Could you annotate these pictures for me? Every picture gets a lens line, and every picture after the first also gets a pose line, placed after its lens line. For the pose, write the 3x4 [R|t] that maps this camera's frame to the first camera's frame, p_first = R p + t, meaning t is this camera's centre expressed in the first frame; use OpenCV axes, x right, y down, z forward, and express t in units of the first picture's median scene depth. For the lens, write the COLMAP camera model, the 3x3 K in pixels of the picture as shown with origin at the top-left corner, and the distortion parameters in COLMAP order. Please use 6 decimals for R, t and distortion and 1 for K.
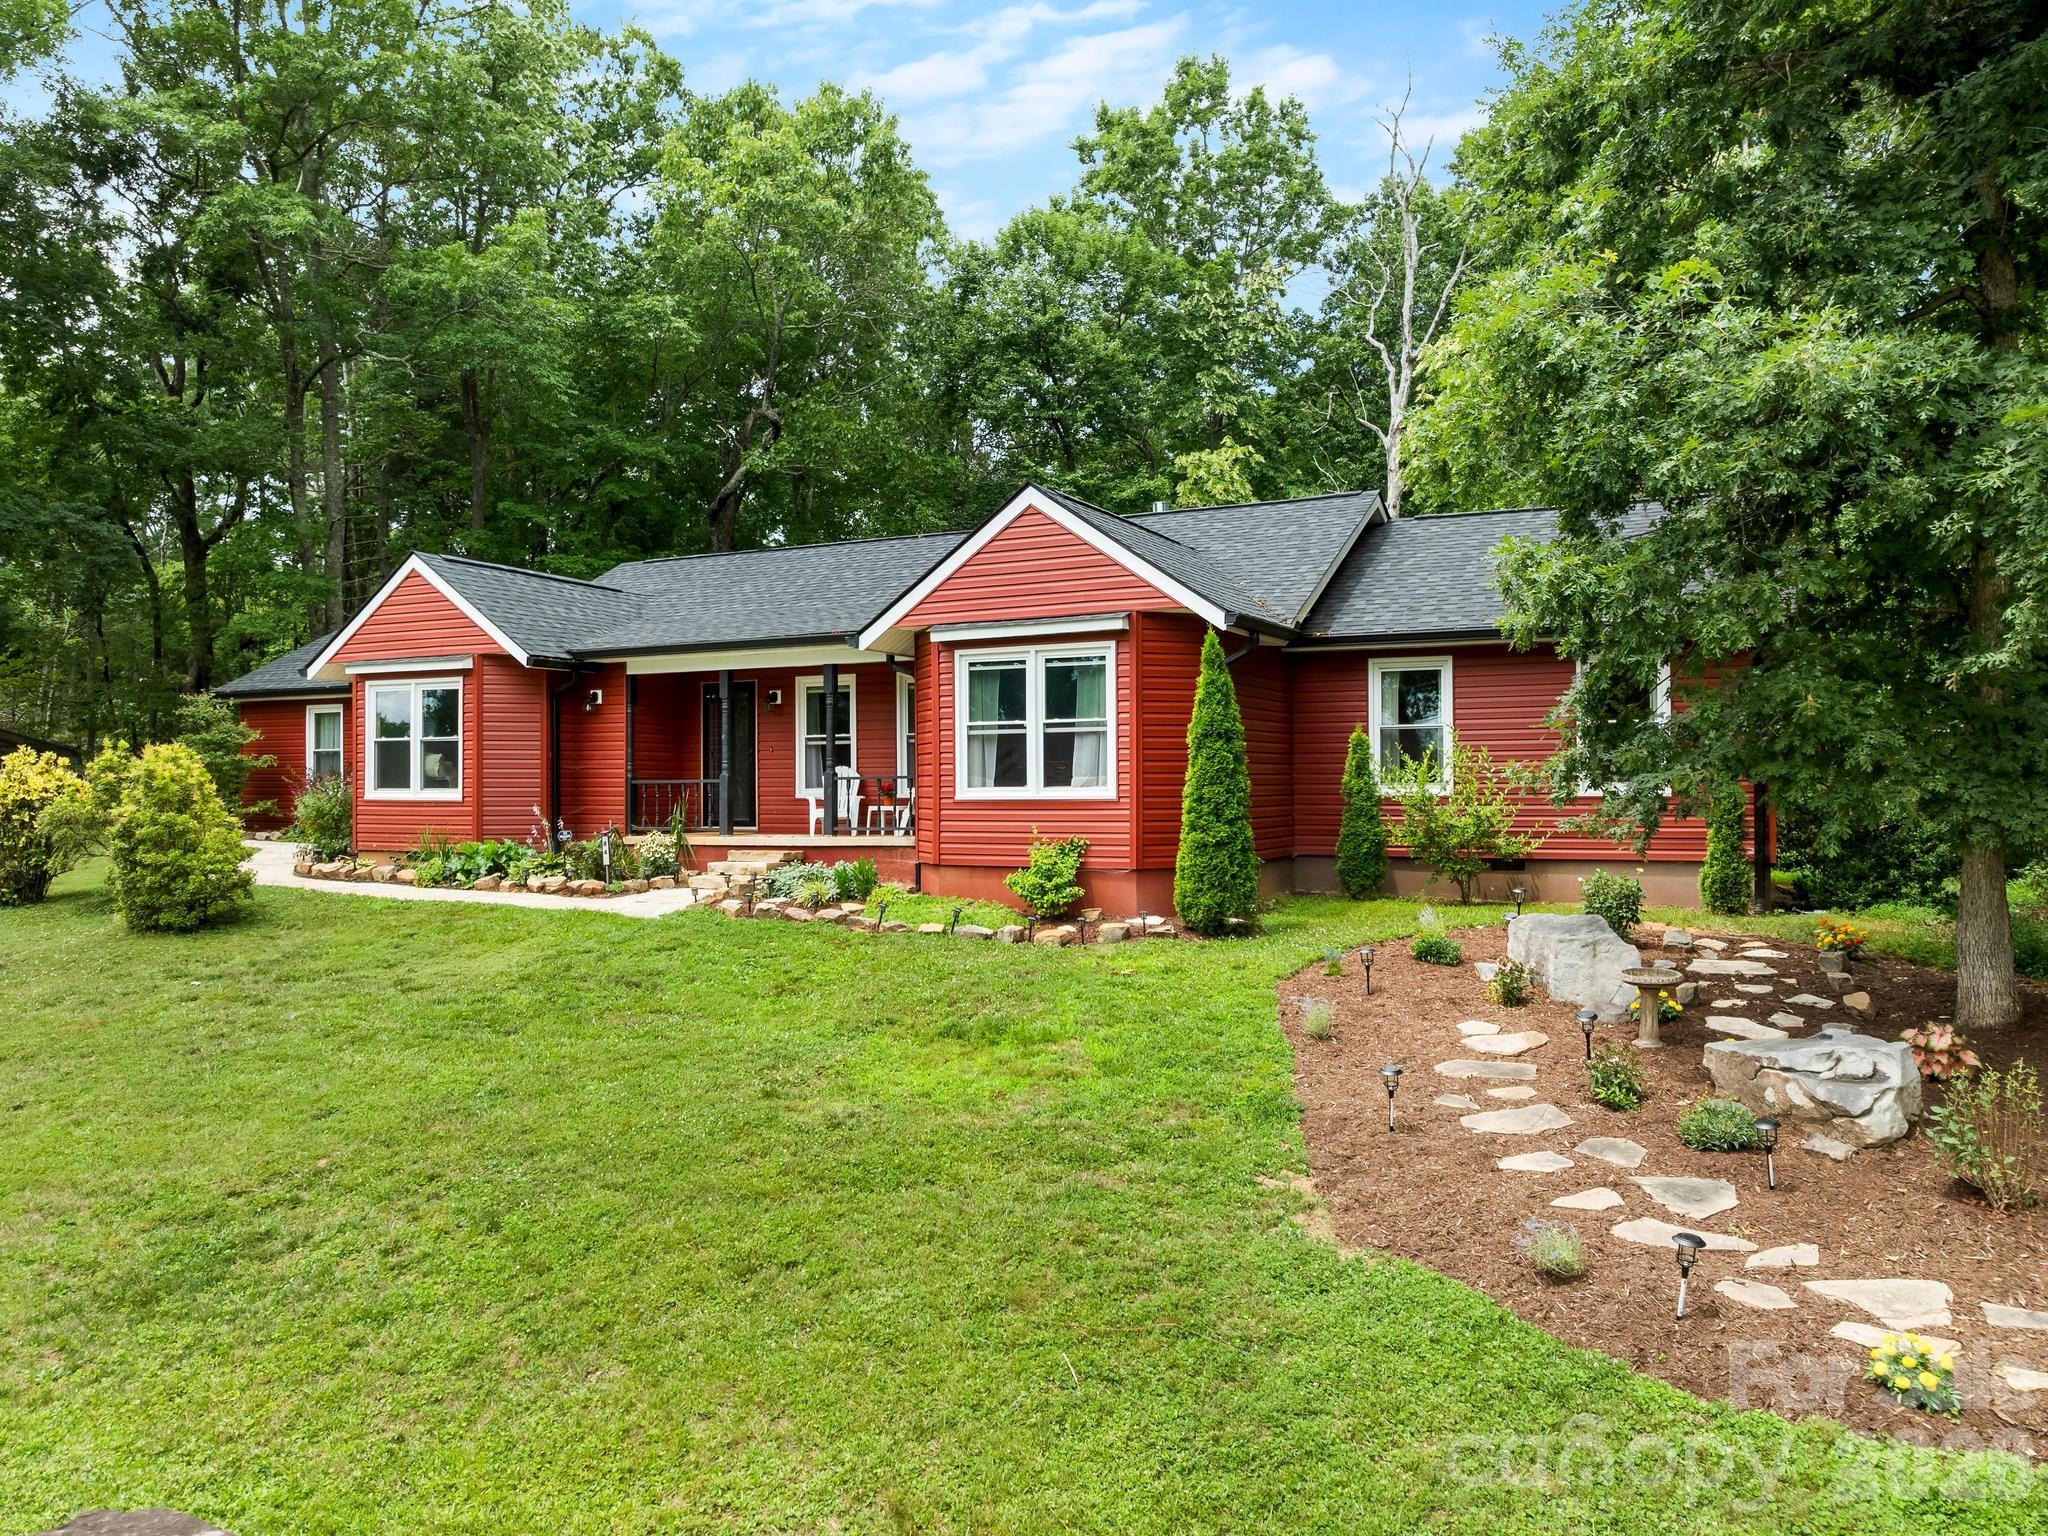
lens RADIAL K [[1442.4, 0, 1024.0], [0, 1442.4, 768.0], [0, 0, 1]] dist [-0.035727, 0.000412]
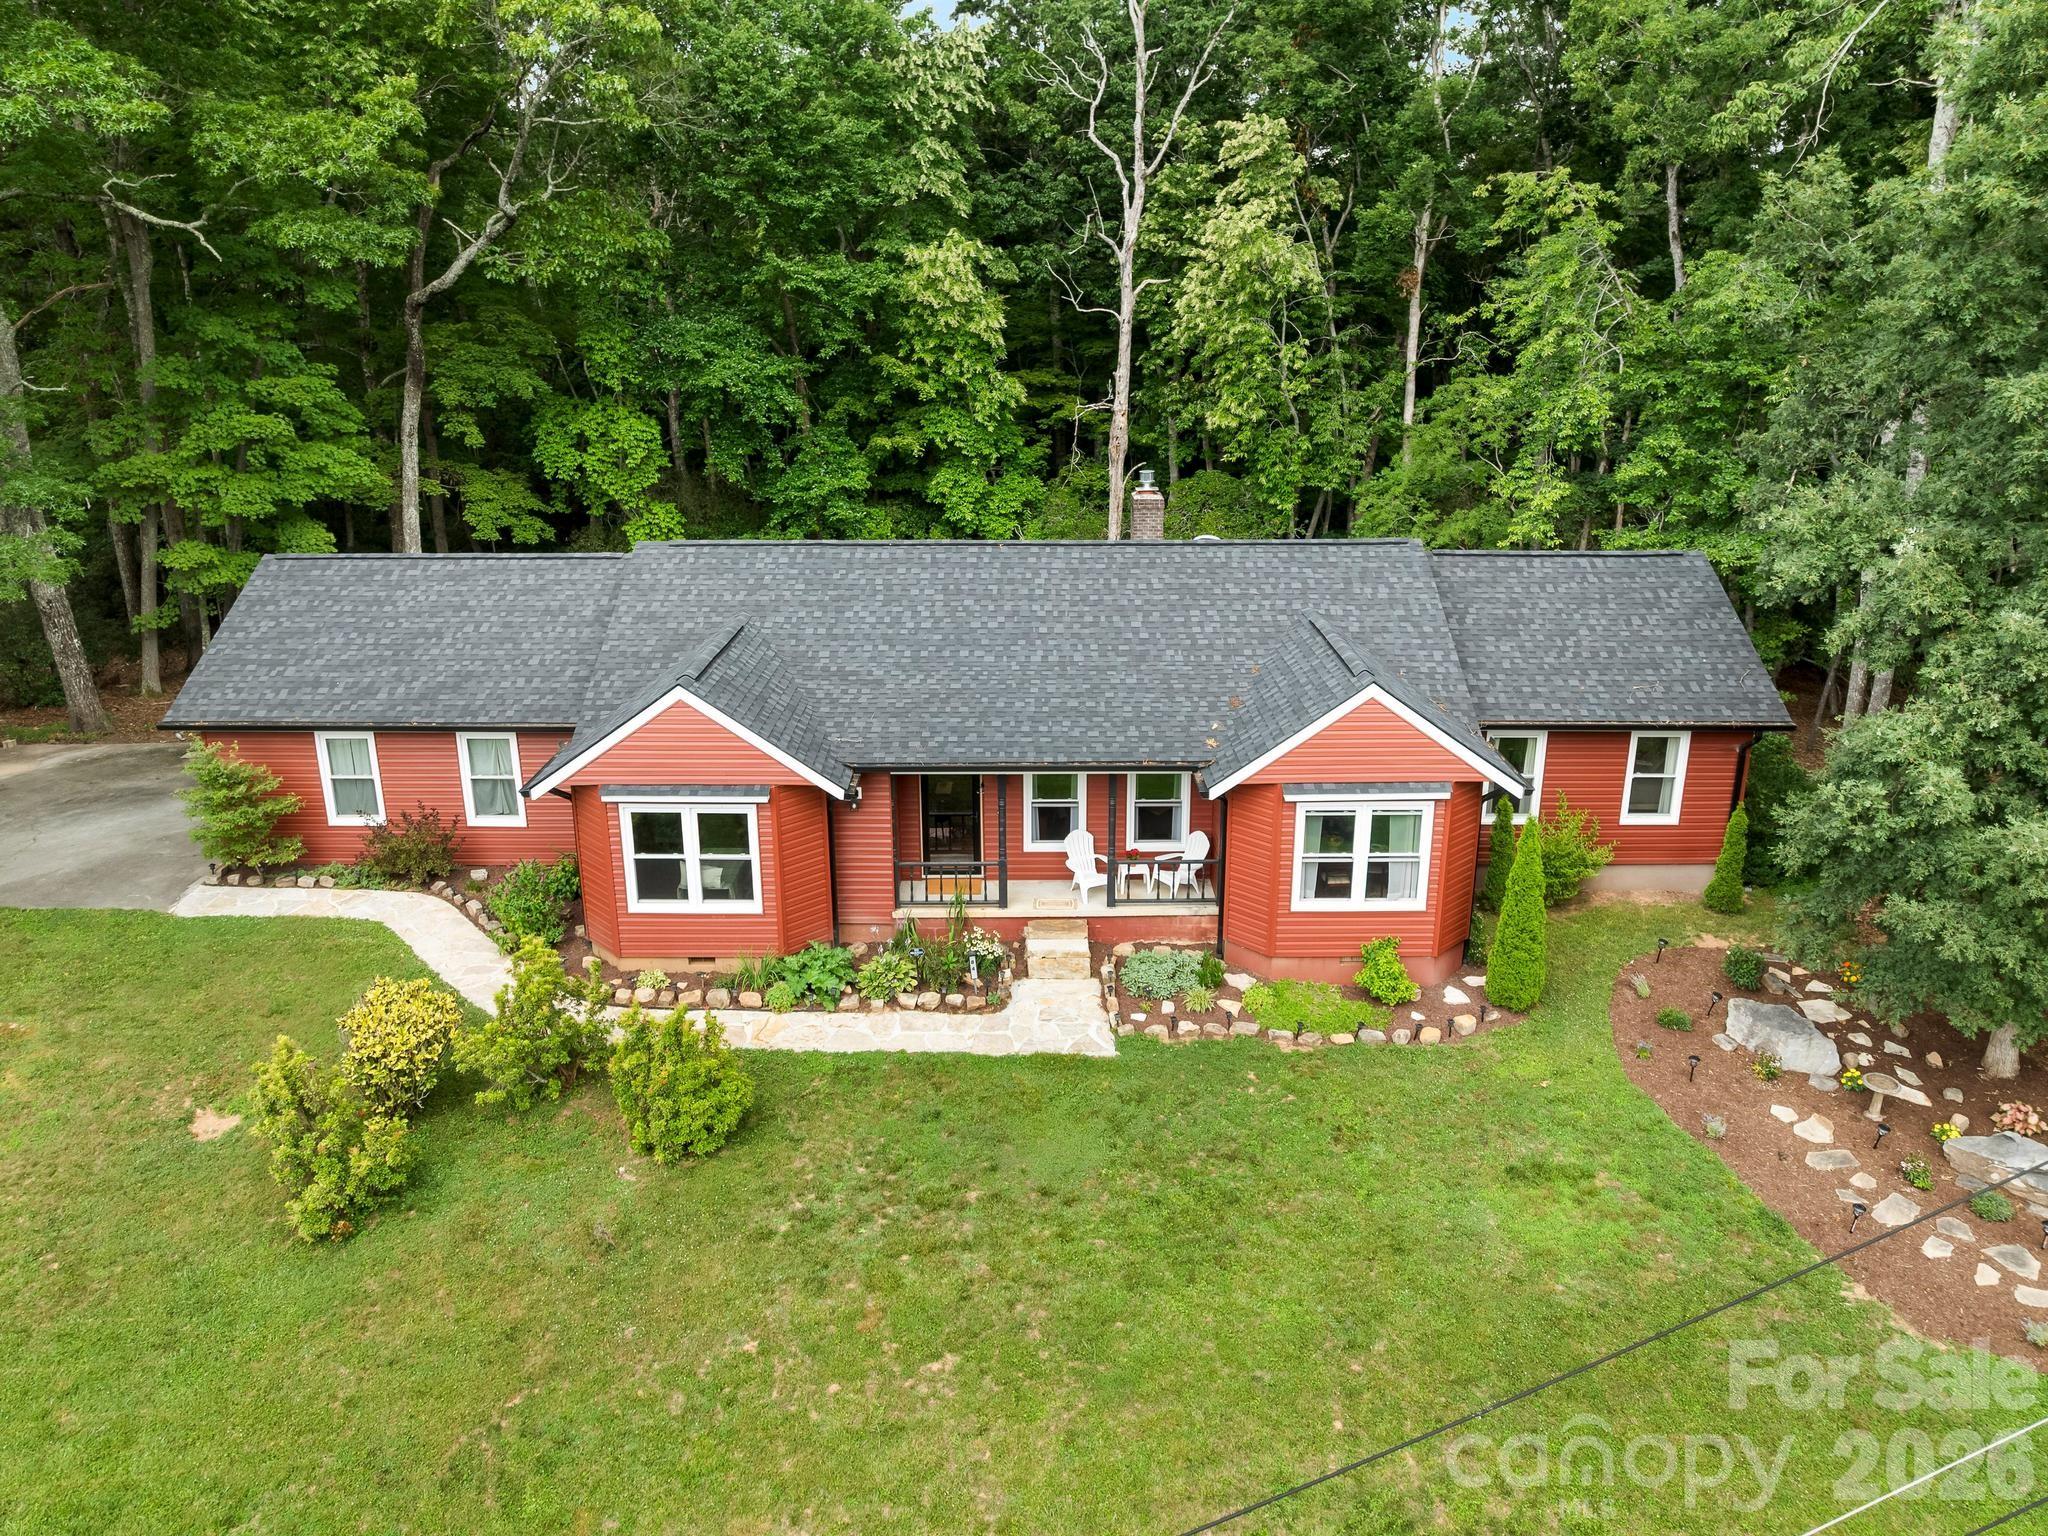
lens RADIAL K [[1442.4, 0, 1024.0], [0, 1442.4, 768.0], [0, 0, 1]] dist [-0.035727, 0.000412]
pose [[0.896199, -0.133905, 0.422962, -0.653995], [-0.005965, 0.949640, 0.313285, -0.415310], [-0.443612, -0.283289, 0.850268, 0.033744]]
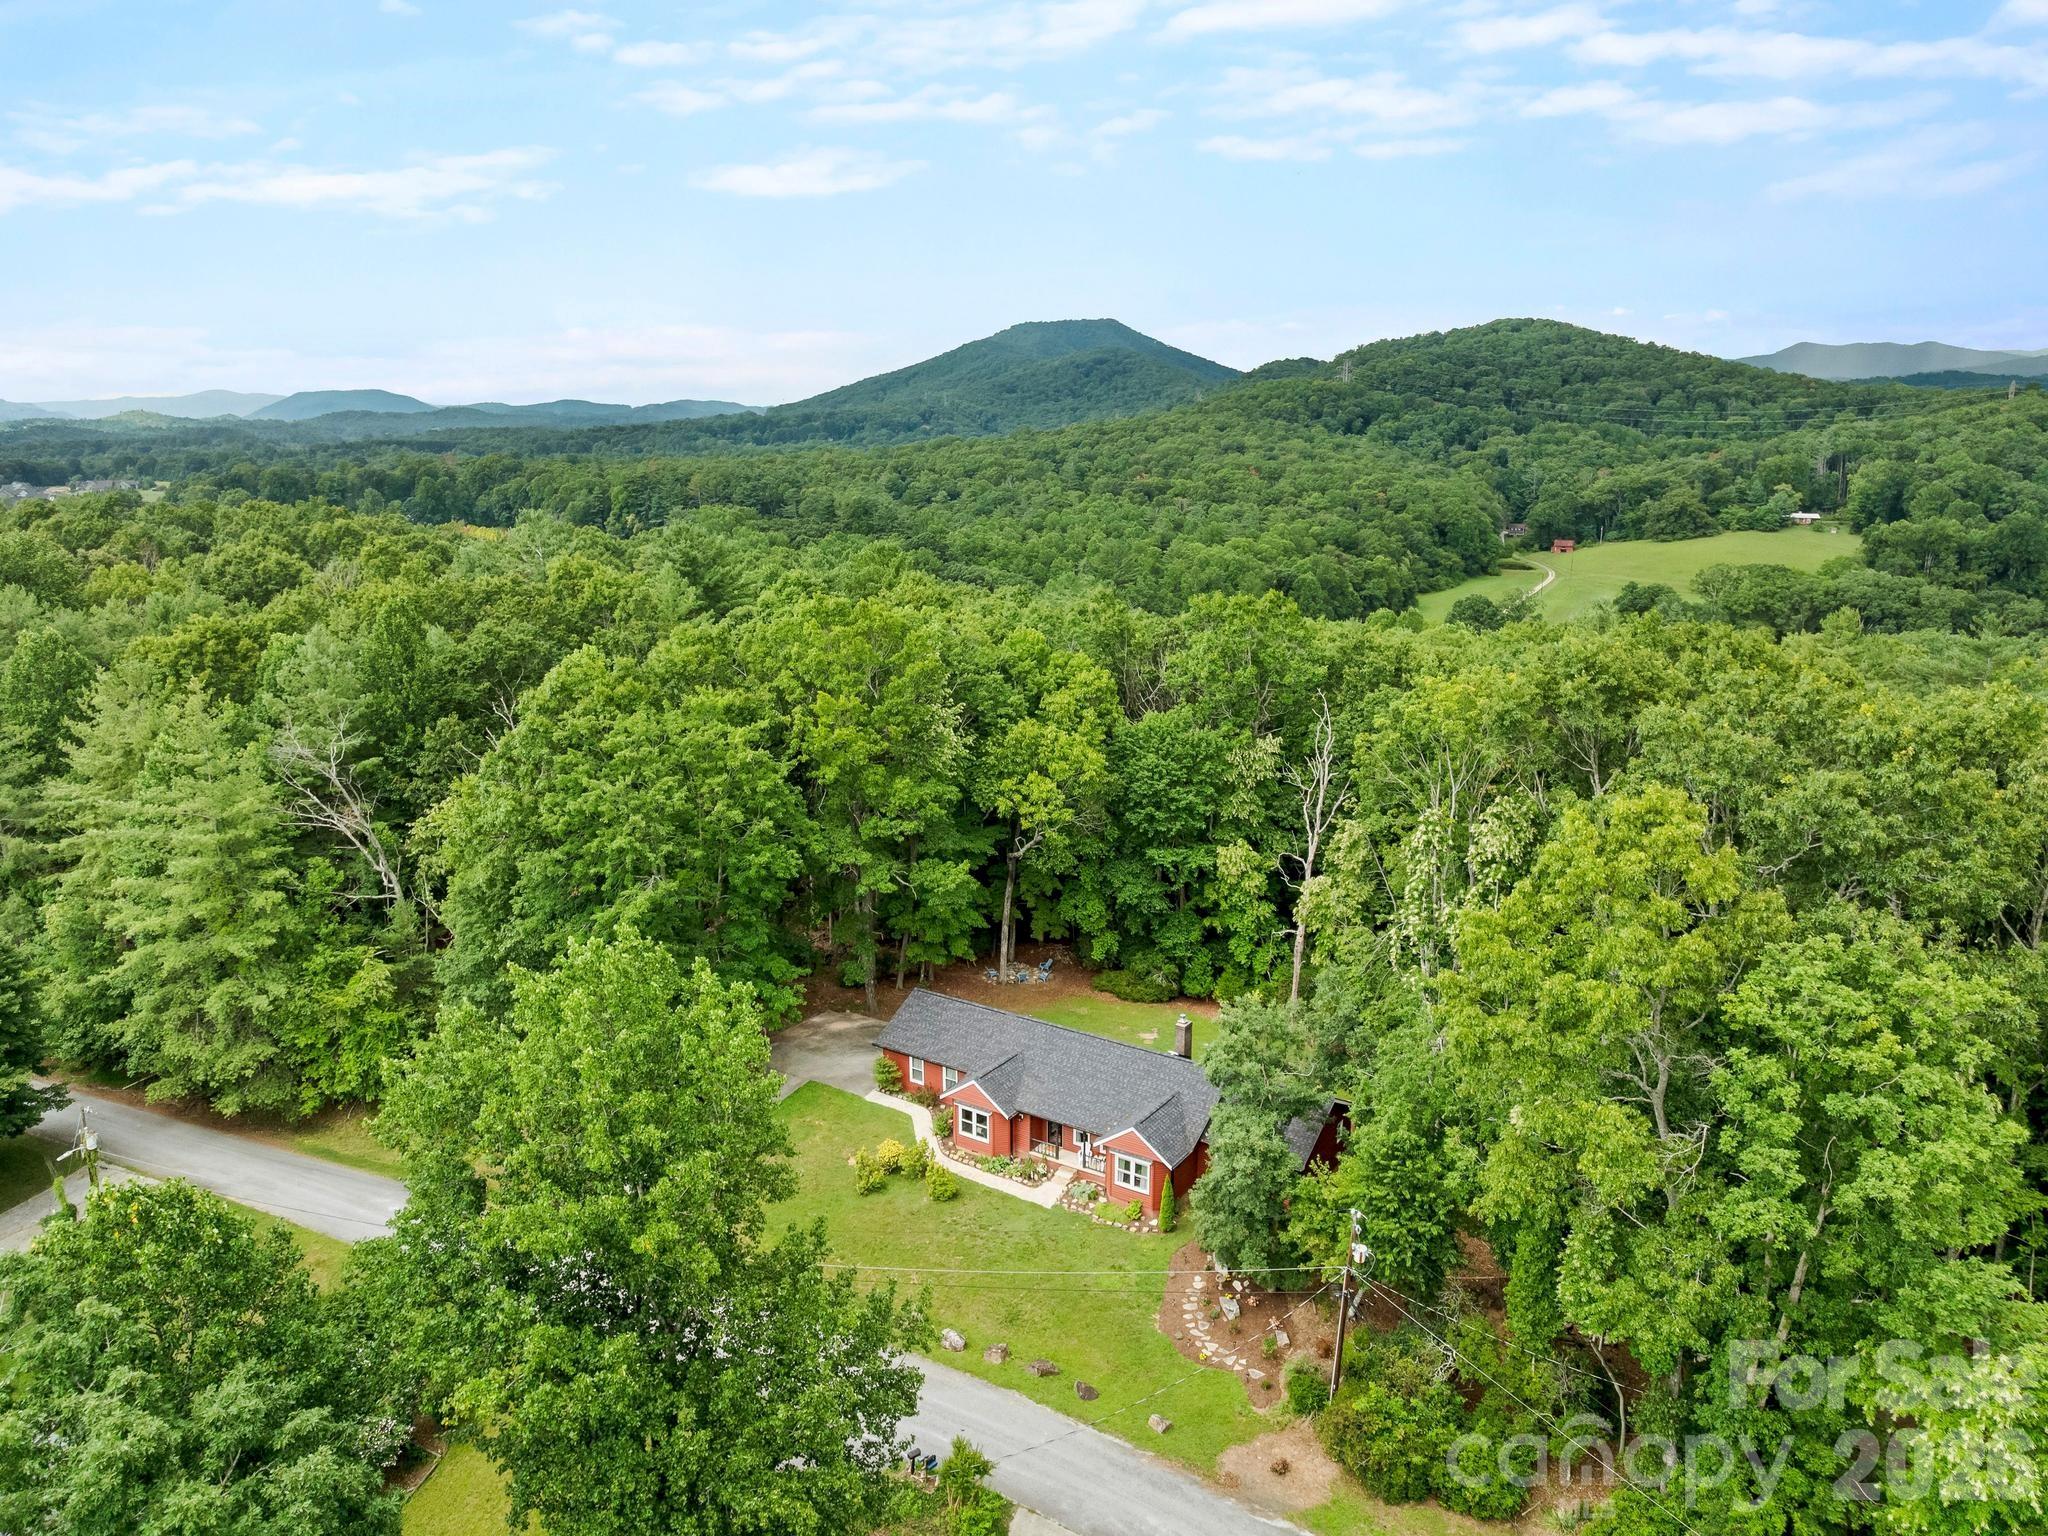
lens RADIAL K [[1442.4, 0, 1024.0], [0, 1442.4, 768.0], [0, 0, 1]] dist [-0.035727, 0.000412]
pose [[0.992310, 0.030064, -0.120072, 0.140626], [-0.000234, 0.970509, 0.241064, -1.897752], [0.123778, -0.239182, 0.963053, -2.488729]]
